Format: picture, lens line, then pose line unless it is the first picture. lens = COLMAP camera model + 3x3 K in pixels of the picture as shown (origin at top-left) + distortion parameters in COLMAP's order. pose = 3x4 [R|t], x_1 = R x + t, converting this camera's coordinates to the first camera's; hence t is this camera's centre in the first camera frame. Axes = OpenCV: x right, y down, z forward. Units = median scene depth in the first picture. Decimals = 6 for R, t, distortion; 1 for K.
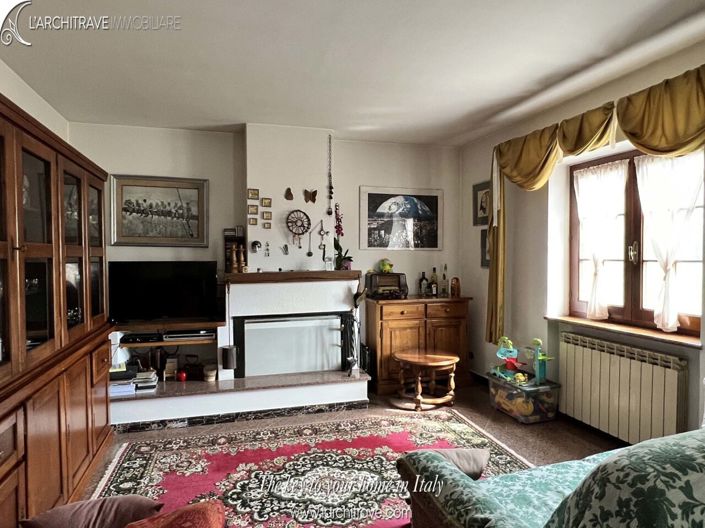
lens RADIAL K [[426.8, 0, 350.0], [0, 426.8, 262.7], [0, 0, 1]] dist [-0.009015, -0.001351]
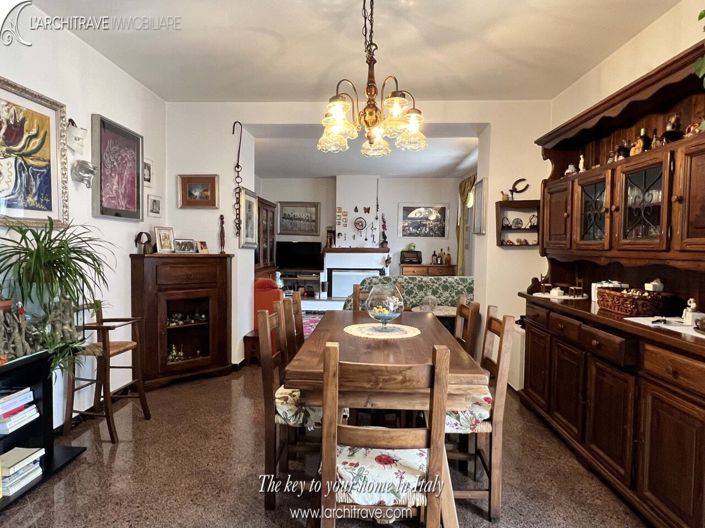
lens RADIAL K [[426.8, 0, 353.4], [0, 426.8, 263.7], [0, 0, 1]] dist [-0.009015, -0.001351]
pose [[0.942961, 0.029064, -0.331633, 0.525998], [-0.020825, 0.999380, 0.028372, 0.038042], [0.332252, -0.019848, 0.942982, -0.919399]]
